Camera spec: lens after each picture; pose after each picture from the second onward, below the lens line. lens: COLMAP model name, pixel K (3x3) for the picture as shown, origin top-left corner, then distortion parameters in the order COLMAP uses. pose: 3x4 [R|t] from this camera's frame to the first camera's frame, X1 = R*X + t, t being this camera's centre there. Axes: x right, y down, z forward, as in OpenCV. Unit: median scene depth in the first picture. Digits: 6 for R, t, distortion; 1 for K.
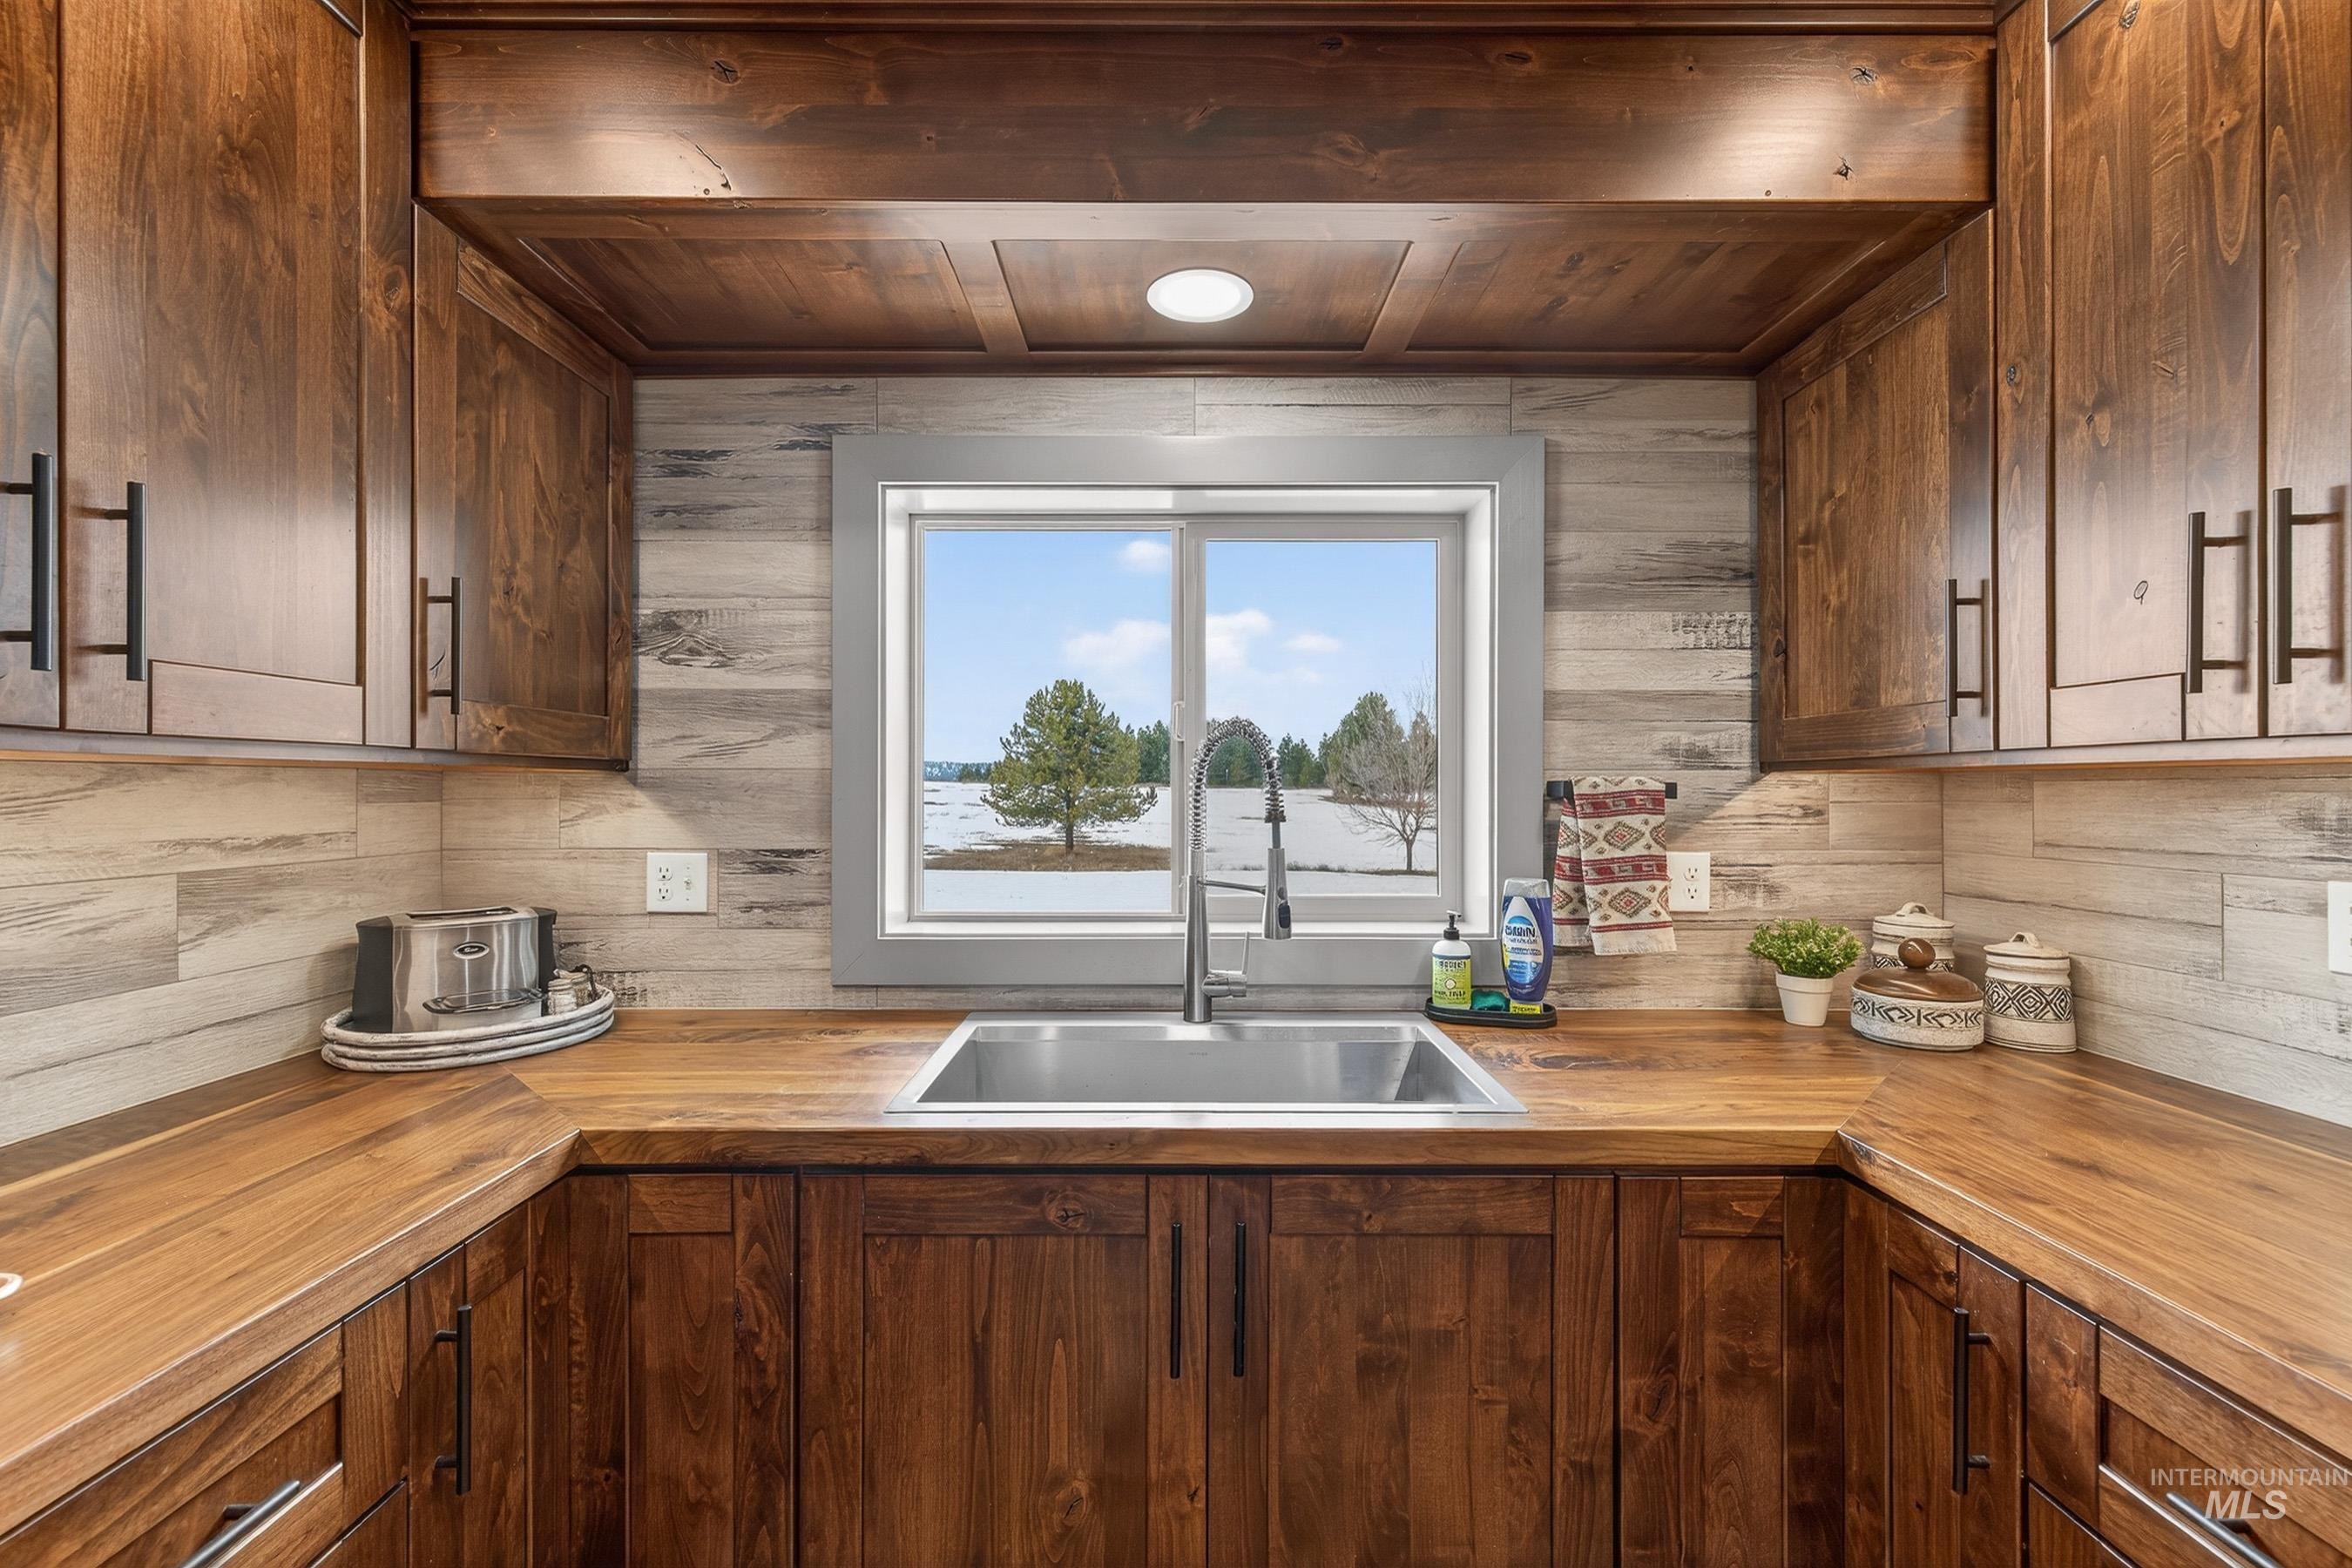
lens RADIAL K [[992.0, 0, 1168.5], [0, 992.0, 787.5], [0, 0, 1]] dist [0.005680, -0.000326]
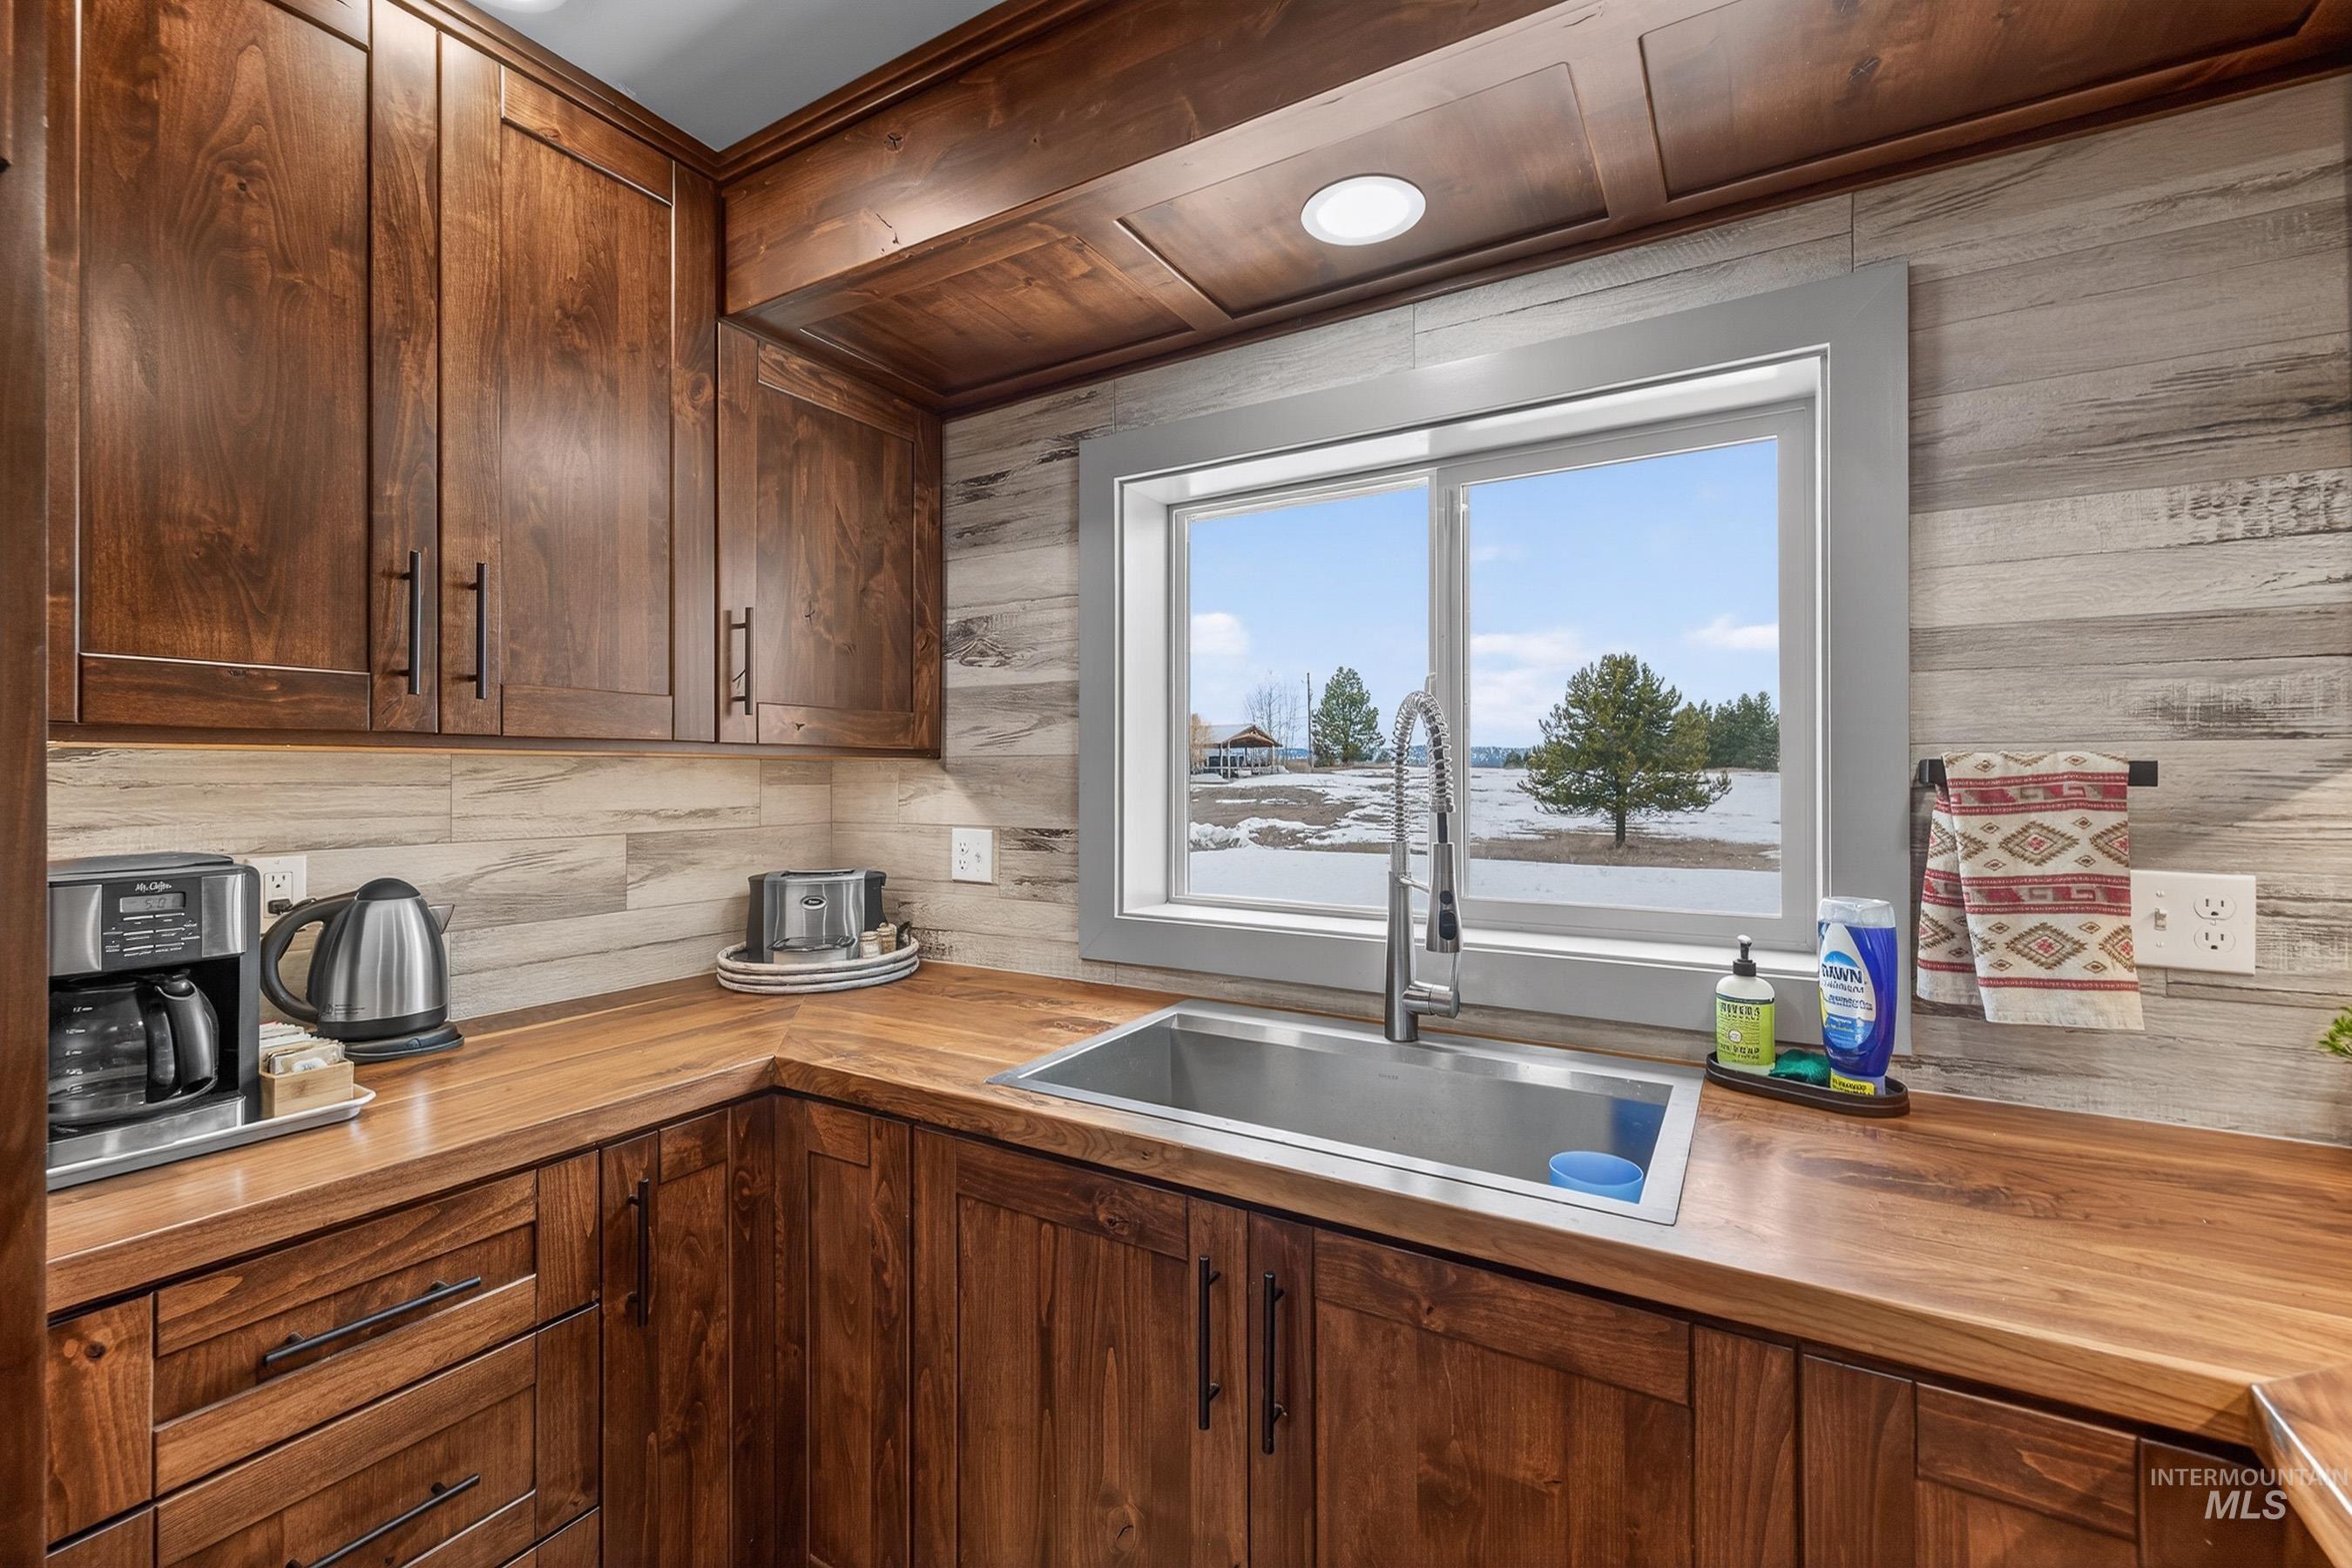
lens RADIAL K [[991.4, 0, 1165.4], [0, 991.4, 767.3], [0, 0, 1]] dist [0.011639, -0.003724]
pose [[0.857478, -0.005404, -0.514492, 0.308179], [0.002151, 0.999974, -0.006919, 0.002462], [0.514516, 0.004826, 0.857467, 0.146134]]
